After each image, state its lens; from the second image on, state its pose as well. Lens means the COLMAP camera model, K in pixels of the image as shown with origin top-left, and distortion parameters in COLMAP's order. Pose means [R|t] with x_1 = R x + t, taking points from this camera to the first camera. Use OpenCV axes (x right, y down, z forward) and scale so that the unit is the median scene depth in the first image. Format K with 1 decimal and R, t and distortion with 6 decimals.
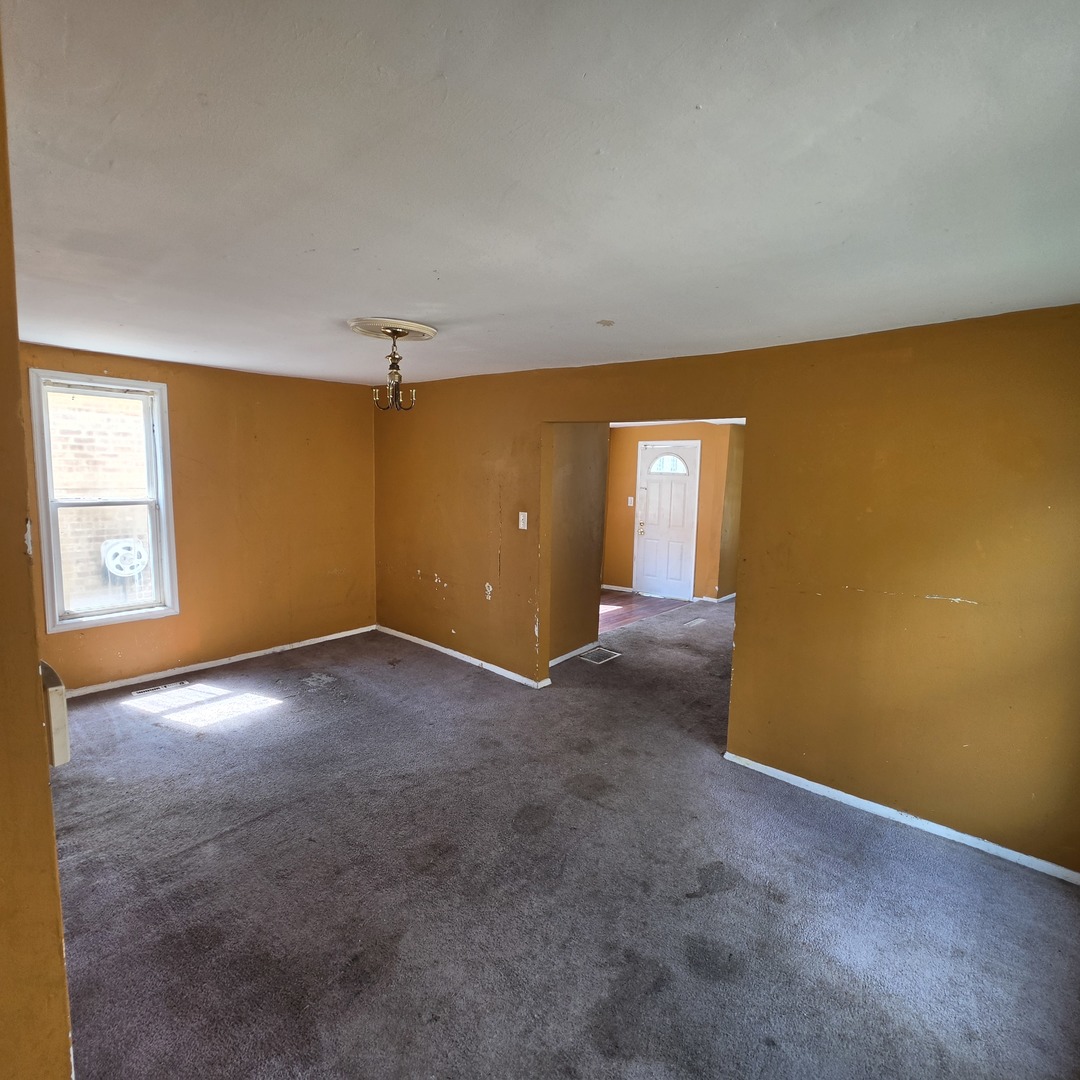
lens RADIAL K [[577.2, 0, 539.7], [0, 577.2, 532.2], [0, 0, 1]] dist [-0.001791, 0.002071]
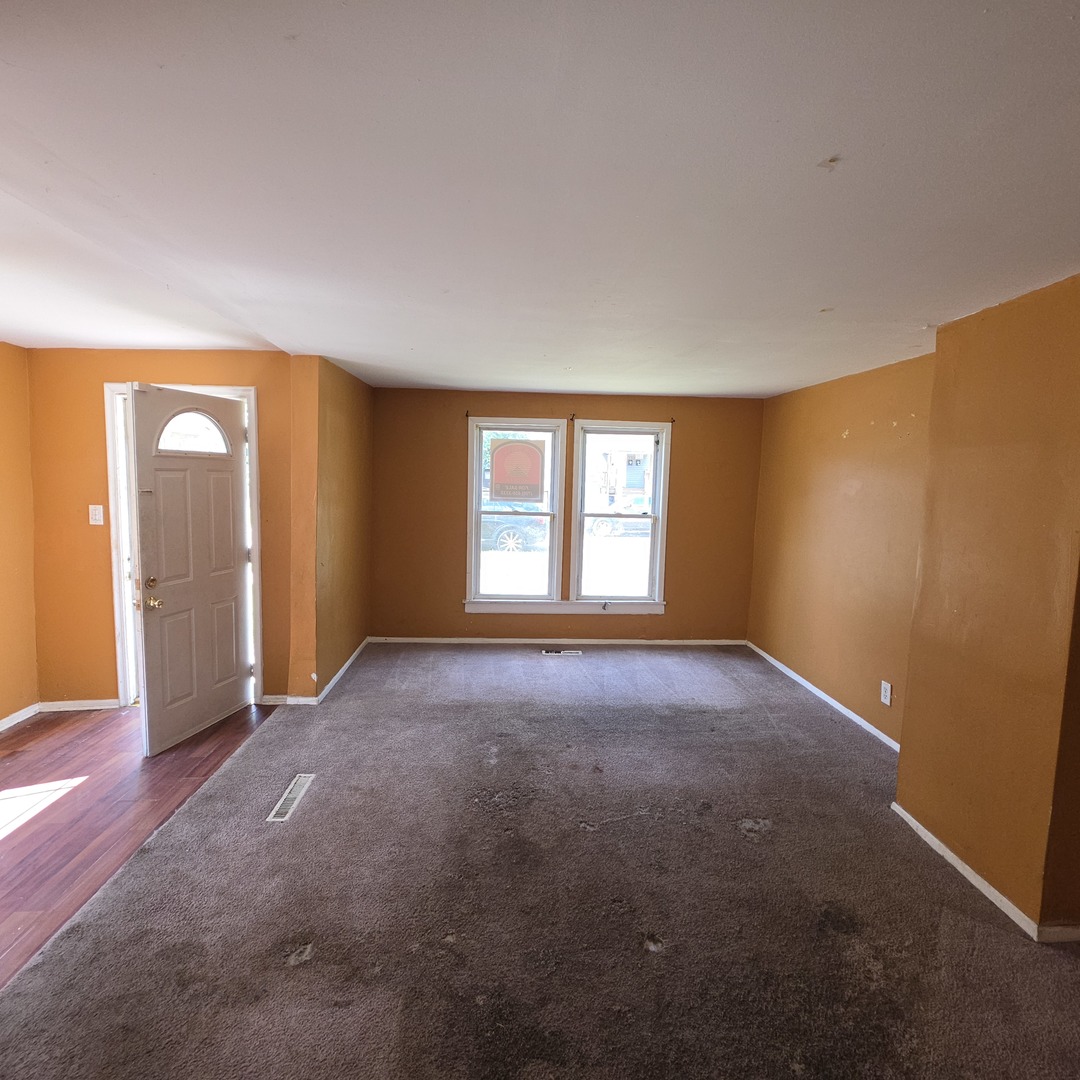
lens RADIAL K [[577.2, 0, 539.7], [0, 577.2, 532.2], [0, 0, 1]] dist [-0.001791, 0.002071]
pose [[0.710868, -0.074508, 0.699367, 0.166262], [0.068833, 0.996969, 0.036249, -0.061669], [-0.699949, 0.022371, 0.713843, 0.821381]]
